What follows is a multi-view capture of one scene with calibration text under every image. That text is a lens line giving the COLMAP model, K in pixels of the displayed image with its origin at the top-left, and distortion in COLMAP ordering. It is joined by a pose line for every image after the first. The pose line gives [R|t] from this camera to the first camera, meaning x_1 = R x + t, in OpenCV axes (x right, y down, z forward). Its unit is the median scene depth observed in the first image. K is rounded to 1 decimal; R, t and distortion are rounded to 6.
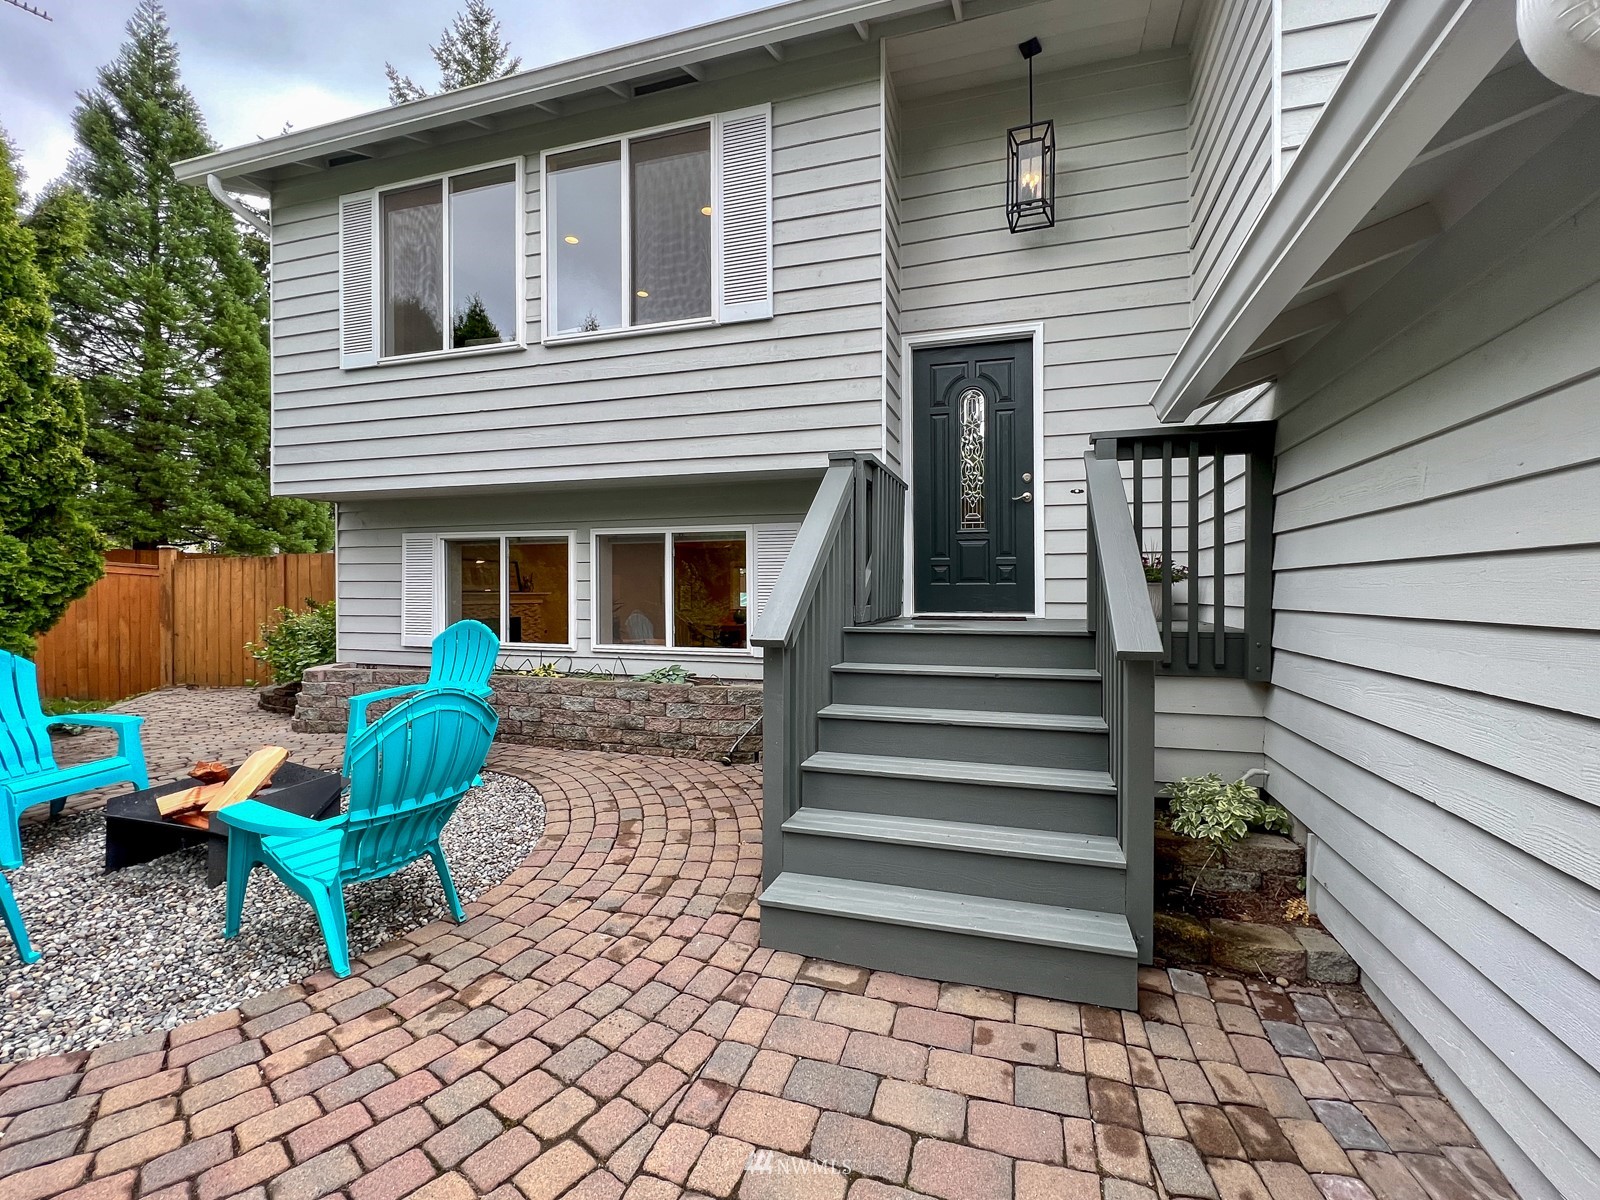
lens RADIAL K [[742.4, 0, 800.0], [0, 742.4, 600.0], [0, 0, 1]] dist [0.016884, -0.000372]
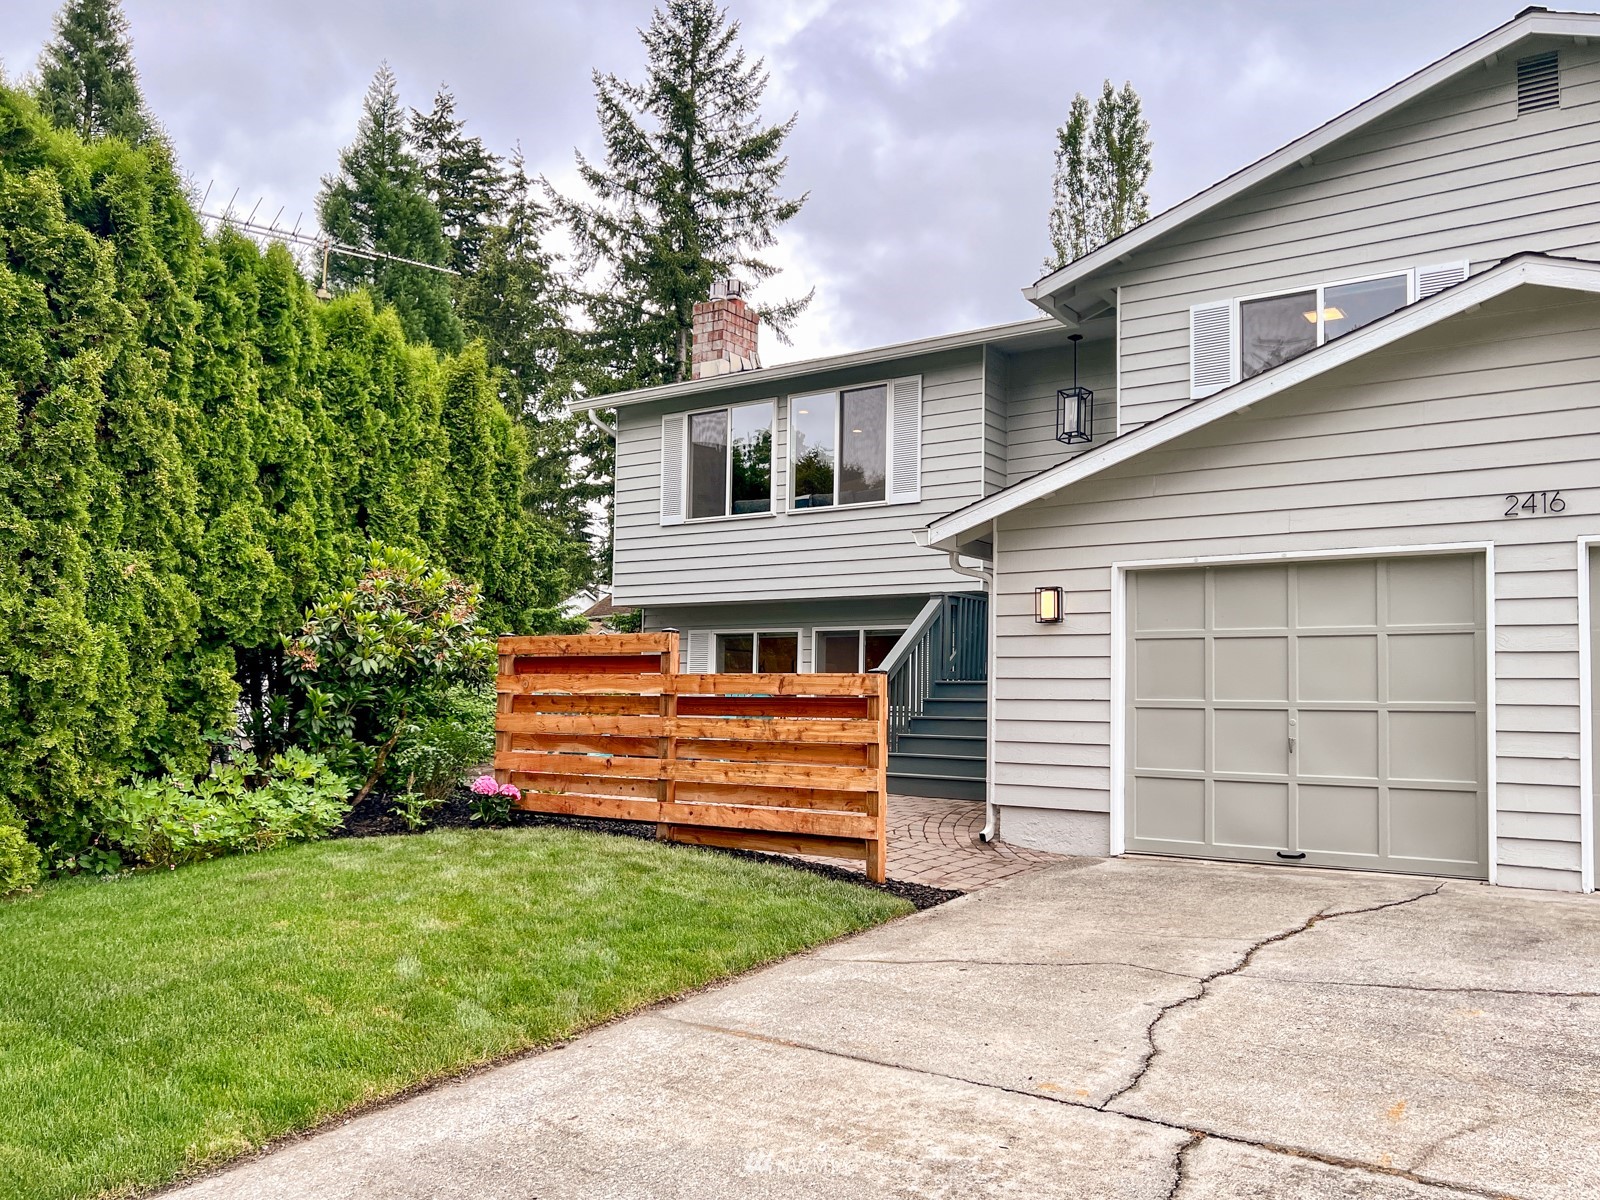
lens RADIAL K [[1254.1, 0, 800.0], [0, 1254.1, 600.0], [0, 0, 1]] dist [-0.007689, -0.003987]
pose [[0.960064, -0.009900, -0.279605, 0.385005], [-0.018178, 0.995055, -0.097651, 0.093545], [0.279189, 0.098834, 0.955136, -1.366846]]
